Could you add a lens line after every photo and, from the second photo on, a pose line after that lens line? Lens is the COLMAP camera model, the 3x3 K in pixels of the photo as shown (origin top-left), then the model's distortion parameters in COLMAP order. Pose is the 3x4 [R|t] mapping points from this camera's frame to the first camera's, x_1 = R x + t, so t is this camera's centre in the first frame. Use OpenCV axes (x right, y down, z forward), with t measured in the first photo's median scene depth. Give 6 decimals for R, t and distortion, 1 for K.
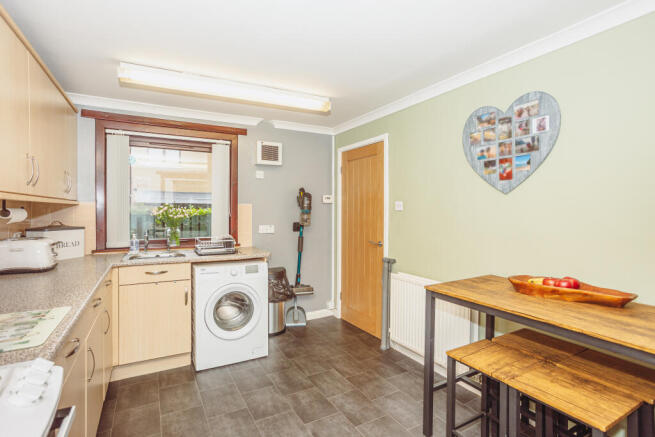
lens RADIAL K [[318.9, 0, 324.5], [0, 318.9, 211.6], [0, 0, 1]] dist [-0.026369, 0.016565]
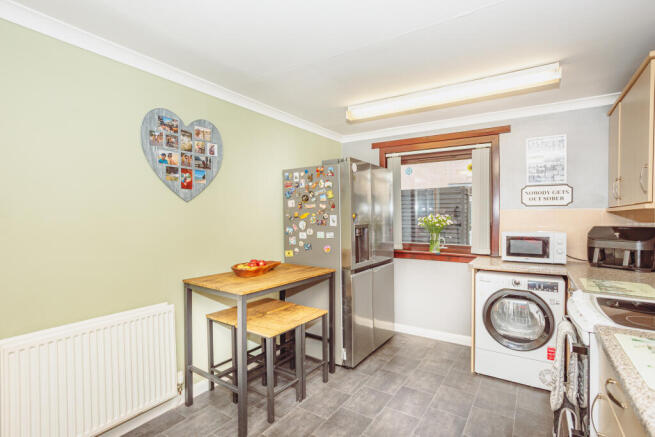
lens RADIAL K [[318.9, 0, 325.0], [0, 318.9, 219.8], [0, 0, 1]] dist [-0.026369, 0.016565]
pose [[-0.440627, -0.013821, 0.897584, -0.619268], [0.003666, 0.999845, 0.017195, -0.011089], [-0.897683, 0.010867, -0.440508, 1.066887]]
